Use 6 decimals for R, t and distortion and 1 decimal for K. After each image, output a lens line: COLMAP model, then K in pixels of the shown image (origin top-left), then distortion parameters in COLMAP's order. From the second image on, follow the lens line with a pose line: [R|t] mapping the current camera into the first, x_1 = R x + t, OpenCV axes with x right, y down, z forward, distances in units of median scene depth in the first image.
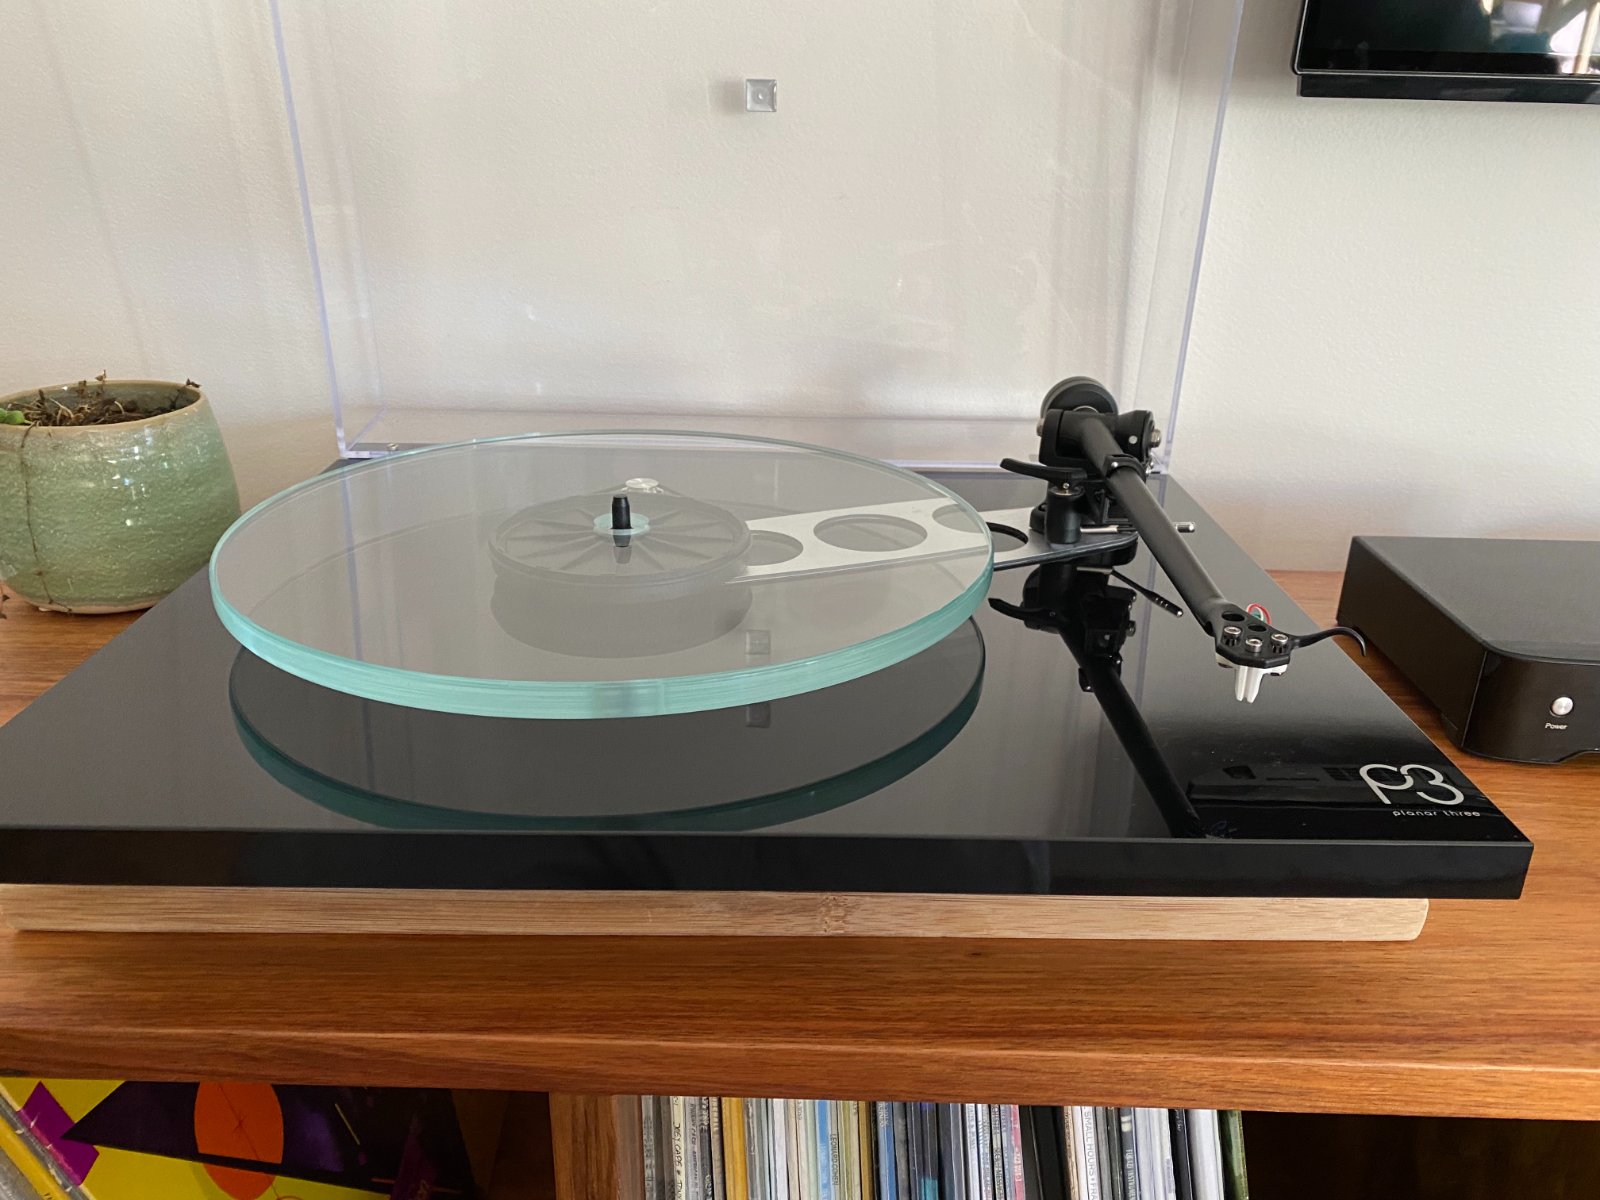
lens RADIAL K [[1234.1, 0, 803.3], [0, 1234.1, 586.7], [0, 0, 1]] dist [0.004280, -0.004562]
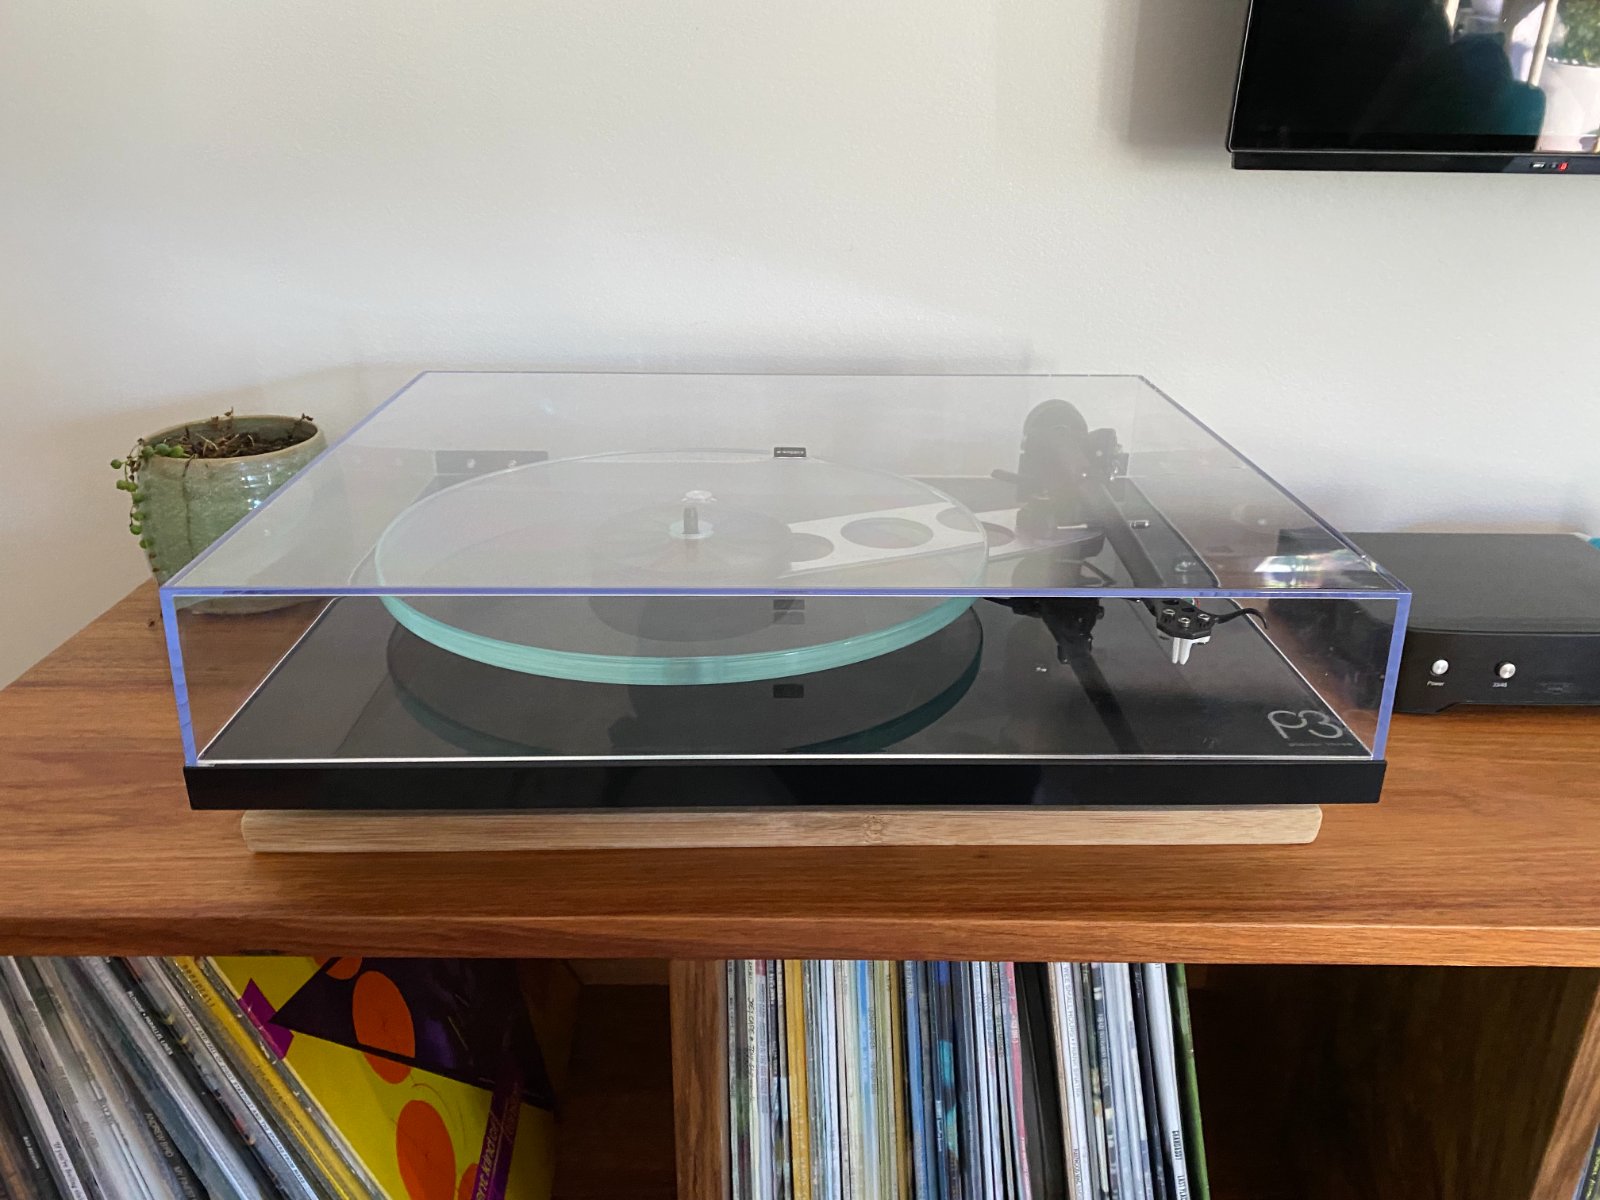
lens RADIAL K [[1234.1, 0, 797.3], [0, 1234.1, 589.7], [0, 0, 1]] dist [0.004280, -0.004562]
pose [[0.999831, -0.015569, 0.009808, -0.066925], [0.015477, 0.999836, 0.009364, -0.005566], [-0.009952, -0.009210, 0.999908, -0.323629]]
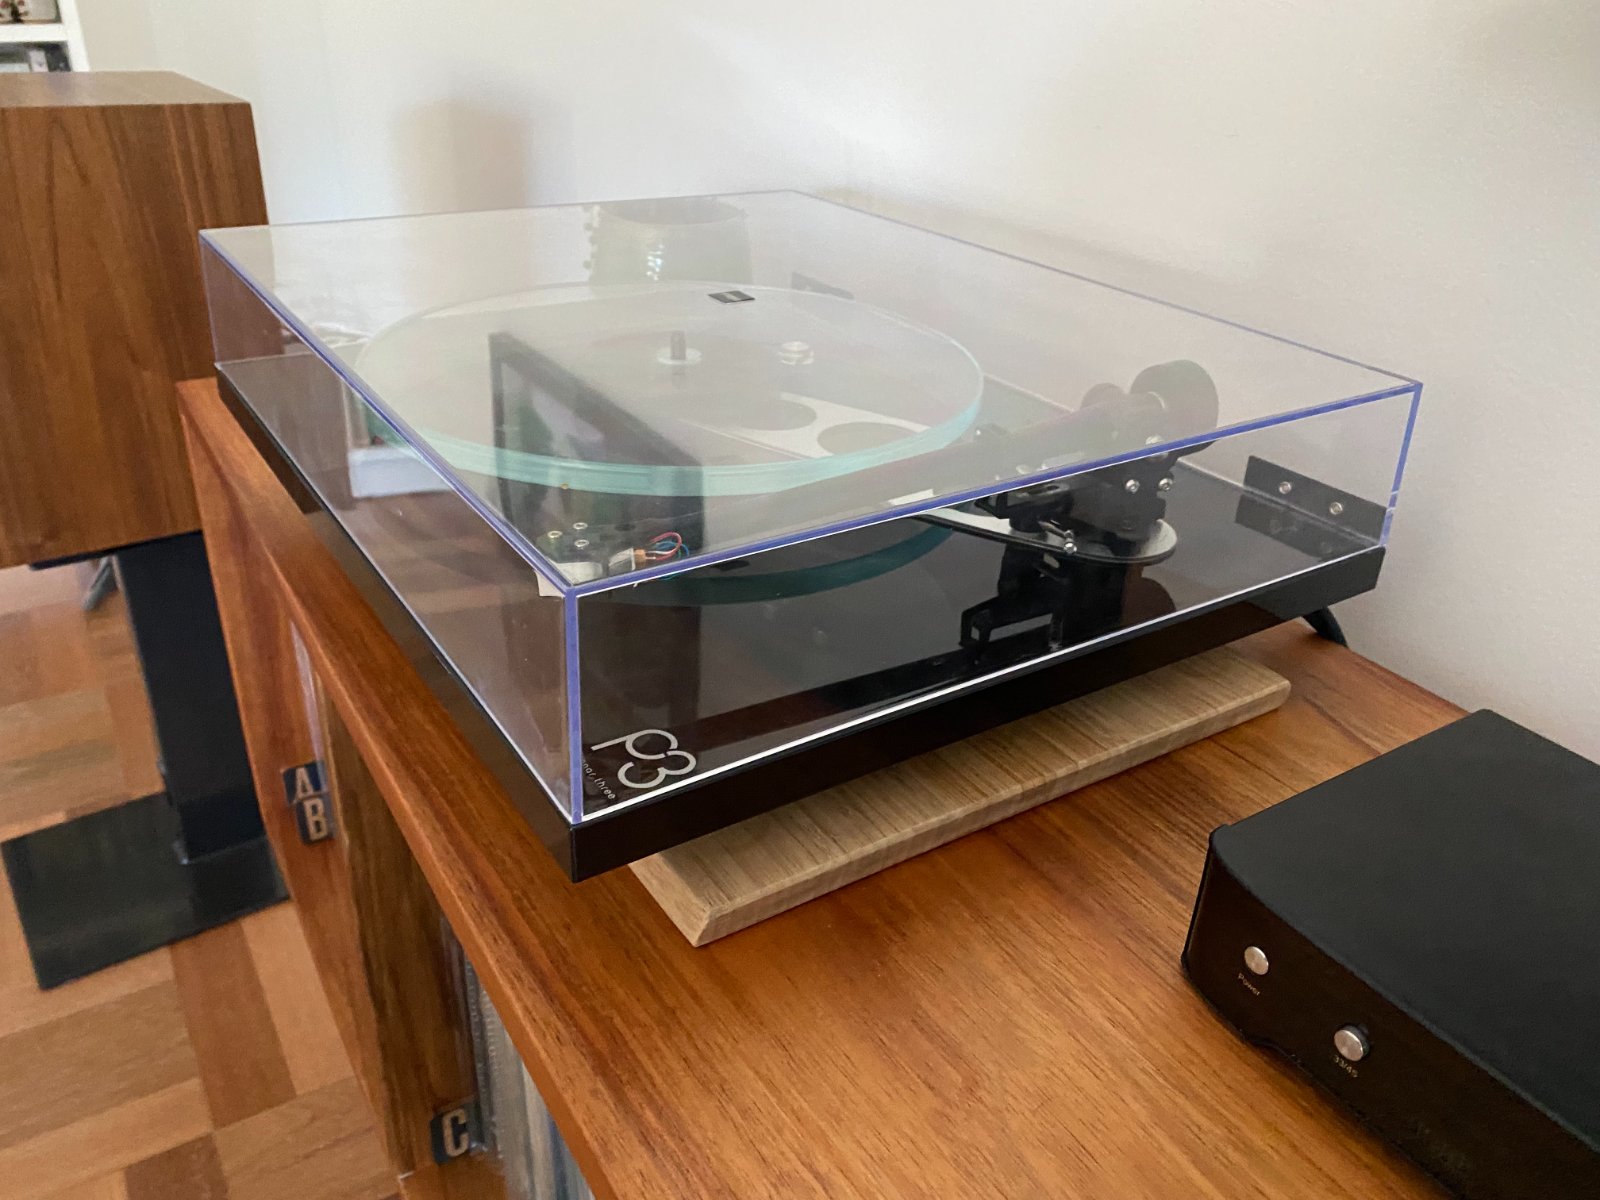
lens RADIAL K [[1234.1, 0, 809.7], [0, 1234.1, 590.5], [0, 0, 1]] dist [0.004280, -0.004562]
pose [[0.553713, 0.389049, -0.736235, 1.150474], [-0.344244, 0.912005, 0.223030, -0.200554], [0.758220, 0.129950, 0.638918, 0.448822]]
